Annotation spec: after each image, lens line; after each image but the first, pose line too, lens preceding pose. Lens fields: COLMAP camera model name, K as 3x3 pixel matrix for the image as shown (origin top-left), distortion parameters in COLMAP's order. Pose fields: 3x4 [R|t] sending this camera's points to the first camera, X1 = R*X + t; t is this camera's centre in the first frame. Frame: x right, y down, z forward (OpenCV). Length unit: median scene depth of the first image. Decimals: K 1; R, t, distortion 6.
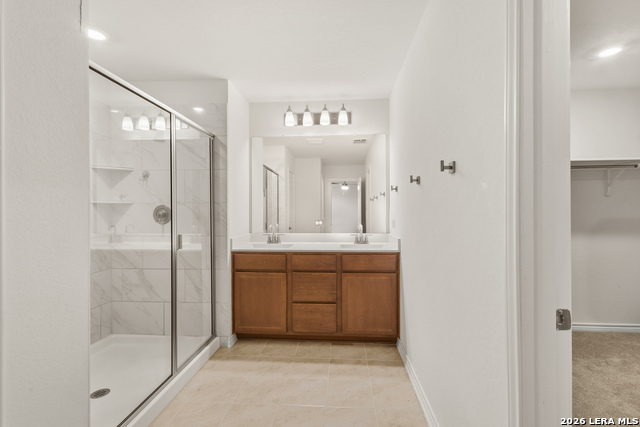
lens RADIAL K [[298.2, 0, 319.4], [0, 298.2, 211.8], [0, 0, 1]] dist [0.012198, -0.000012]
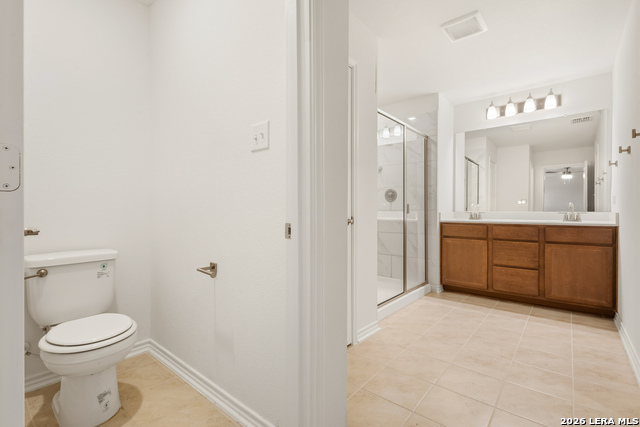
lens RADIAL K [[298.2, 0, 319.8], [0, 298.2, 212.1], [0, 0, 1]] dist [0.012198, -0.000012]
pose [[0.814824, 0.007443, -0.579661, 0.039681], [-0.007841, 0.999968, 0.001819, 0.091738], [0.579656, 0.003063, 0.814856, -0.393856]]
